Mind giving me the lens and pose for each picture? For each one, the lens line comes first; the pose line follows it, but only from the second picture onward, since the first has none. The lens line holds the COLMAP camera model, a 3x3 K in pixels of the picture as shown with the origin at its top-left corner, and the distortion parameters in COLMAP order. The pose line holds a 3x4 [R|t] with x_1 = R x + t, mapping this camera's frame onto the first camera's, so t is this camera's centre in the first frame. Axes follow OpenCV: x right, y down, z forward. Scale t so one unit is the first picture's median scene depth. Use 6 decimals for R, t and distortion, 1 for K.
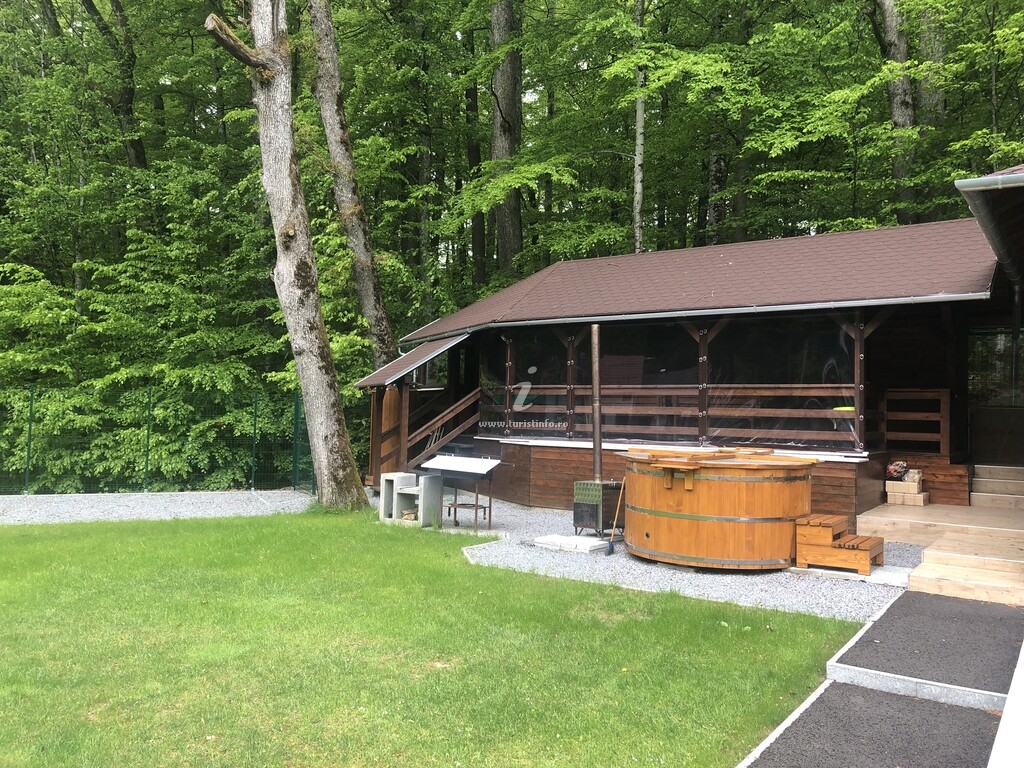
lens RADIAL K [[839.7, 0, 512.0], [0, 839.7, 384.0], [0, 0, 1]] dist [0.057342, 0.000354]
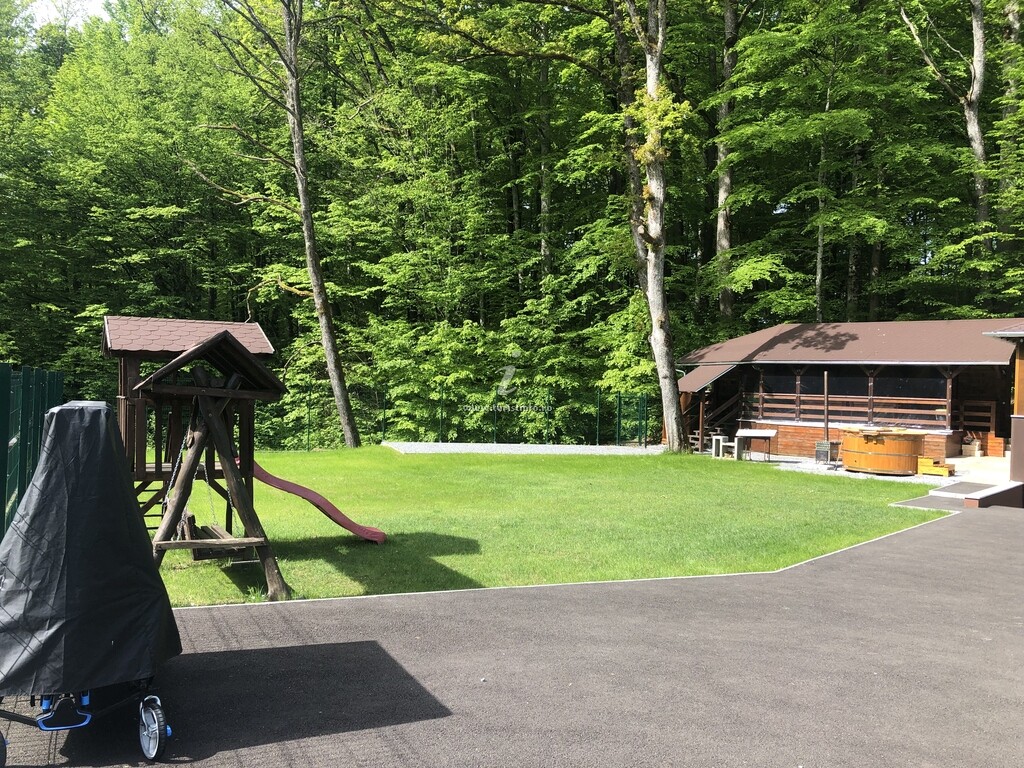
lens RADIAL K [[839.7, 0, 512.0], [0, 839.7, 384.0], [0, 0, 1]] dist [0.057342, 0.000354]
pose [[0.994640, 0.014103, -0.102430, -0.447569], [-0.010873, 0.999428, 0.032020, -0.090340], [0.102823, -0.030735, 0.994225, -1.194846]]
